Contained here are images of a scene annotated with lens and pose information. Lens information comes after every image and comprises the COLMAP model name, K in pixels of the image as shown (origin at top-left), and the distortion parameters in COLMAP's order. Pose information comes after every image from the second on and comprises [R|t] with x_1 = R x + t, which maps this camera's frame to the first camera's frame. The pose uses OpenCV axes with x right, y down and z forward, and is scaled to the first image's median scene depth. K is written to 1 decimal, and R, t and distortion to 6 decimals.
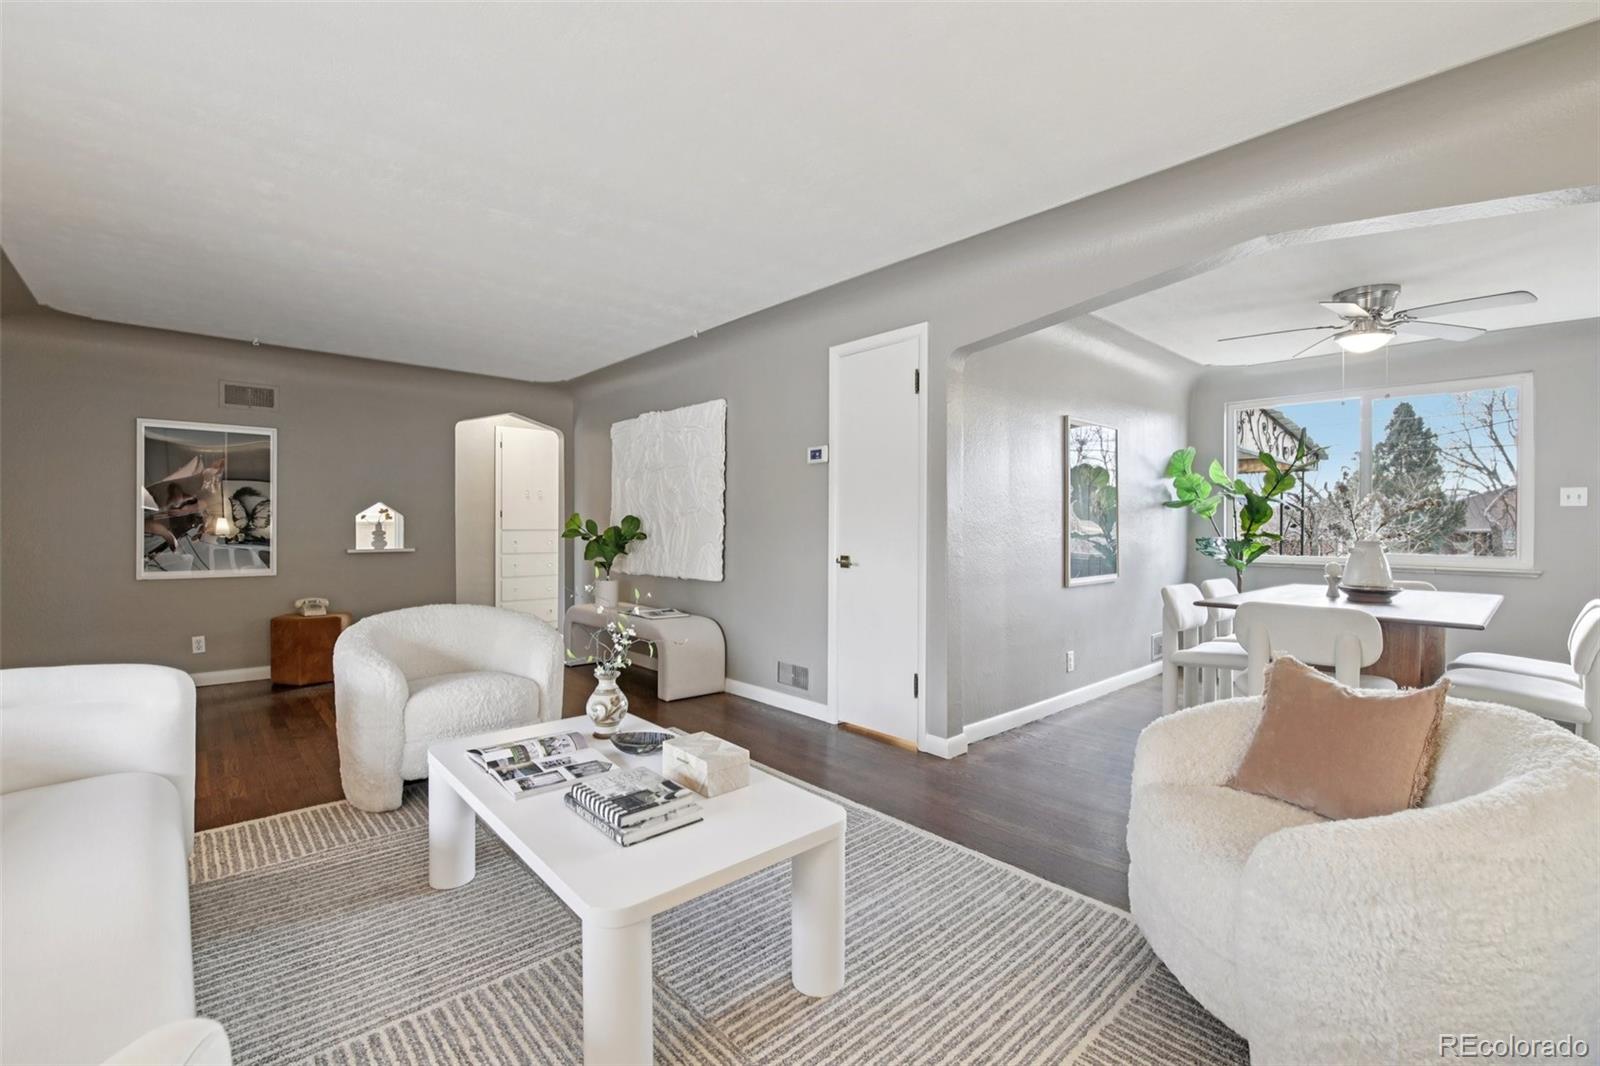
lens RADIAL K [[691.6, 0, 792.2], [0, 691.6, 529.4], [0, 0, 1]] dist [0.000283, -0.011488]
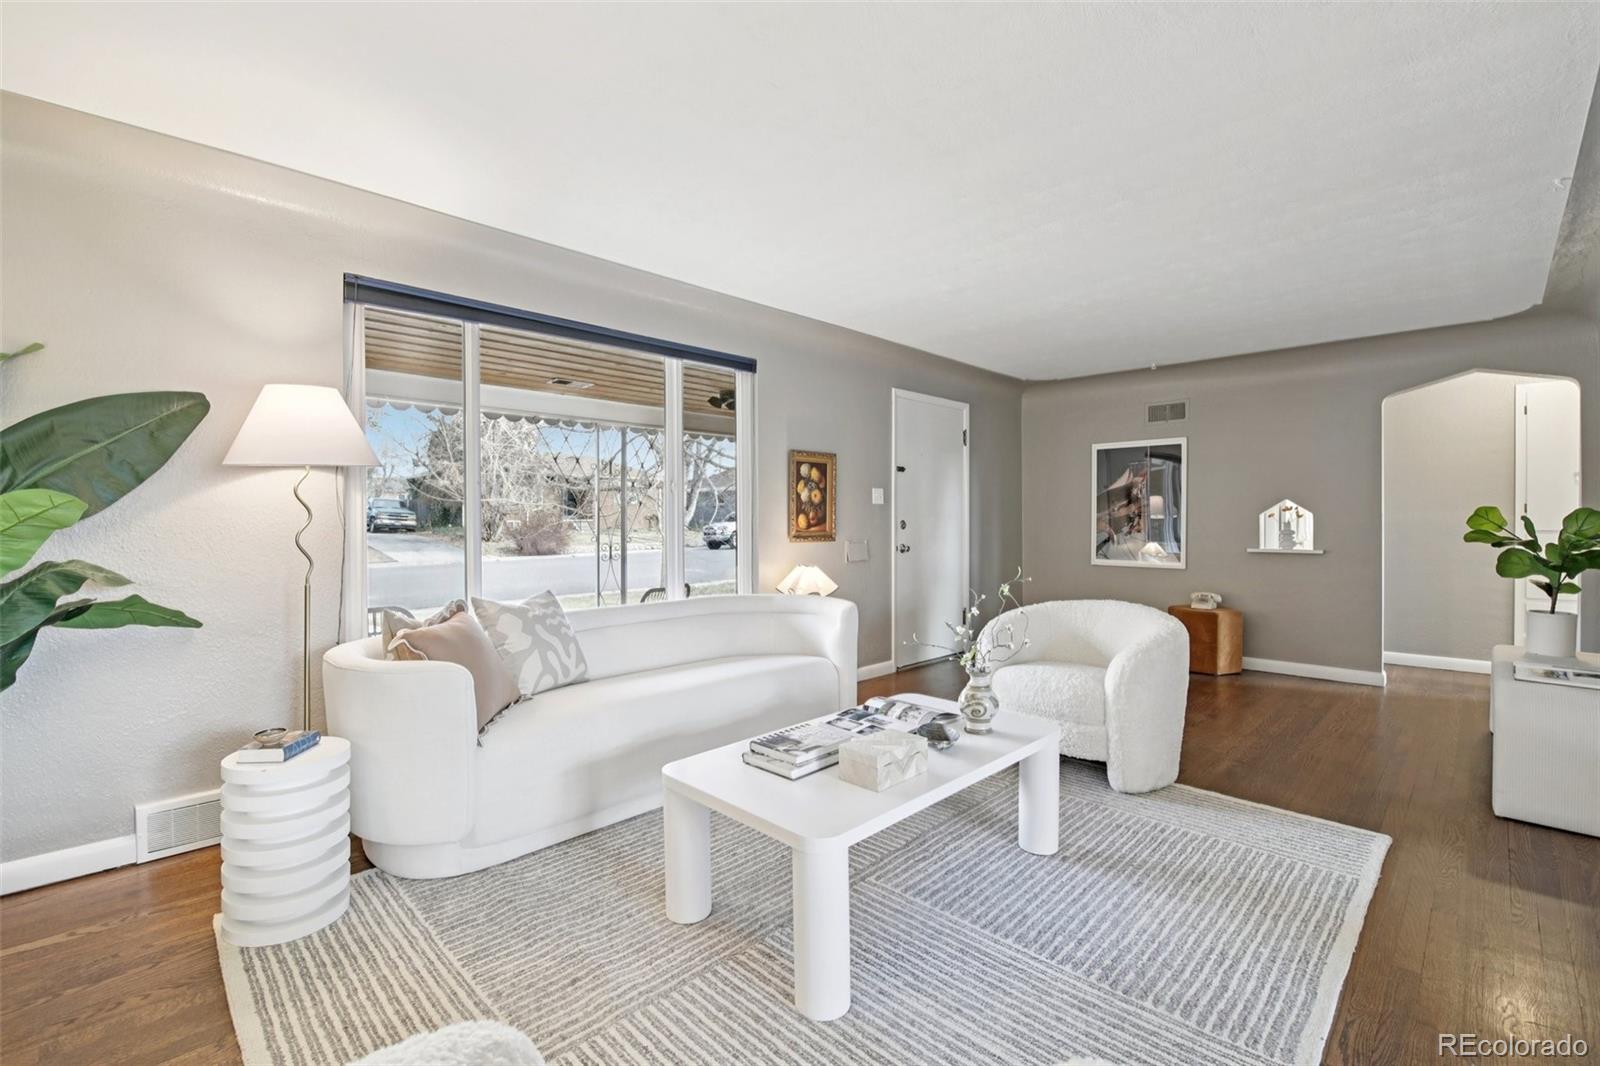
lens RADIAL K [[691.6, 0, 792.2], [0, 691.6, 529.4], [0, 0, 1]] dist [0.000283, -0.011488]
pose [[0.047921, 0.009668, -0.998804, 0.368018], [-0.007563, 0.999928, 0.009316, -0.003142], [0.998822, 0.007108, 0.047991, 0.340762]]
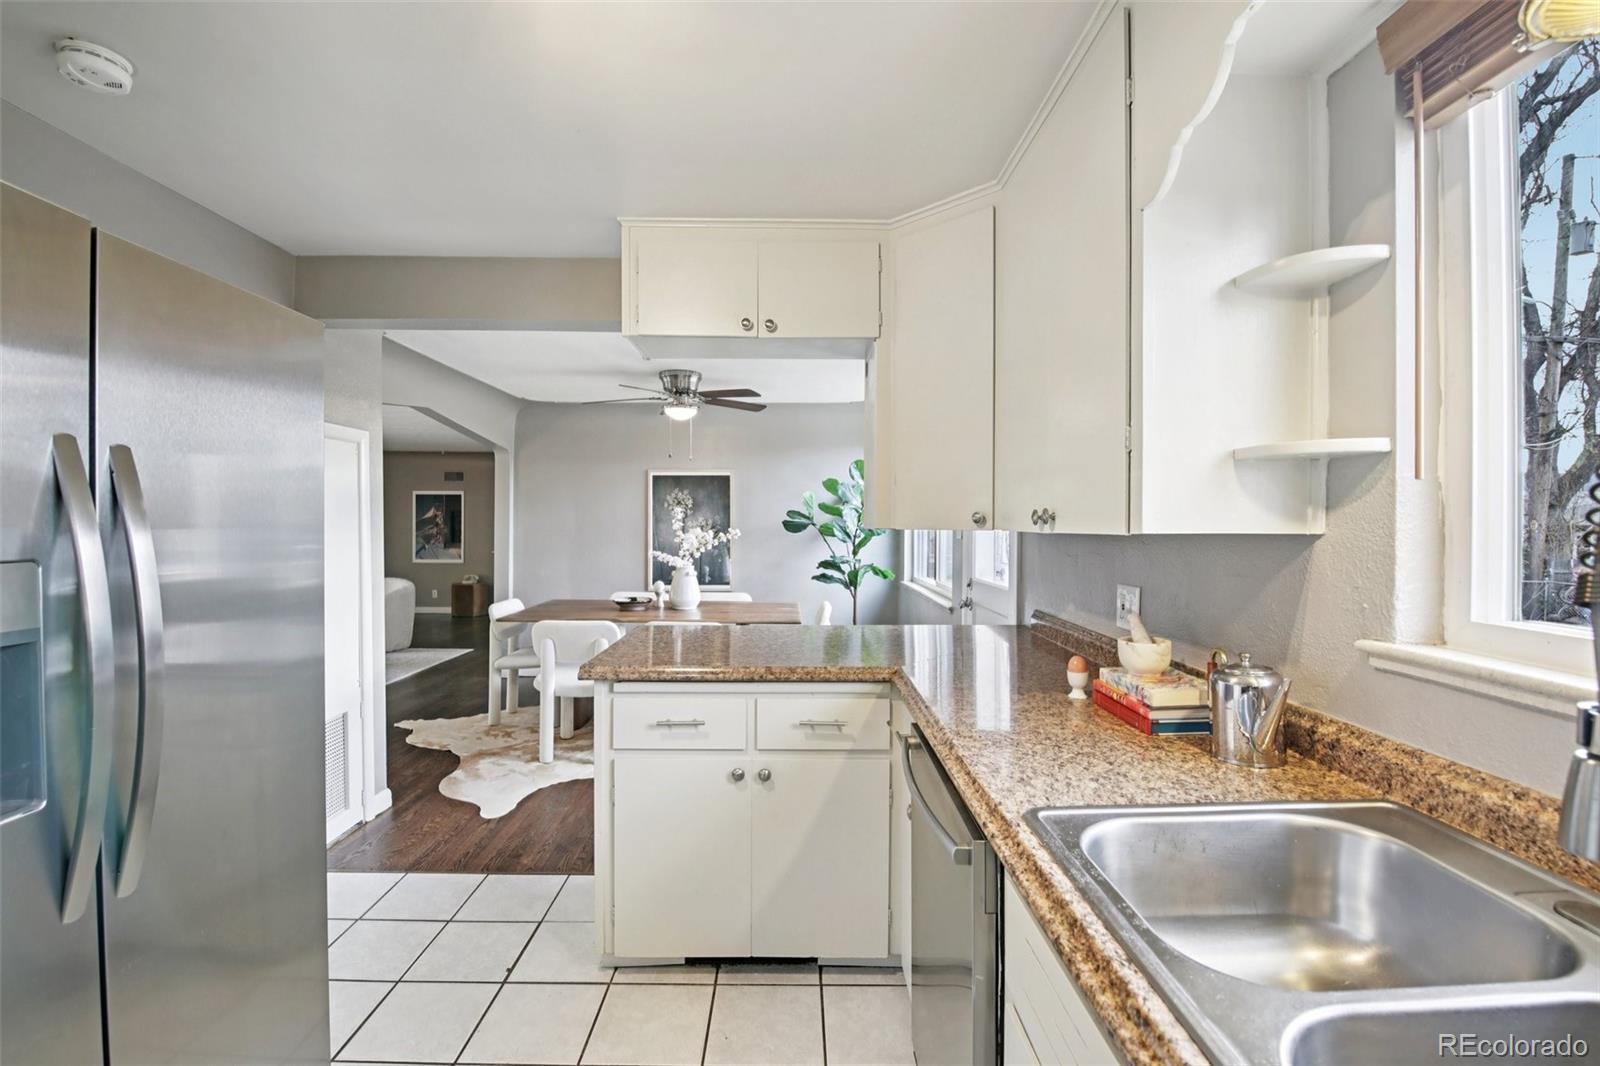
lens RADIAL K [[702.6, 0, 794.5], [0, 702.6, 516.8], [0, 0, 1]] dist [0.000126, -0.011574]
pose [[0.744972, -0.000476, -0.667095, 1.500300], [-0.003688, 0.999982, -0.004833, -0.069602], [0.667085, 0.006060, 0.744957, 0.113351]]
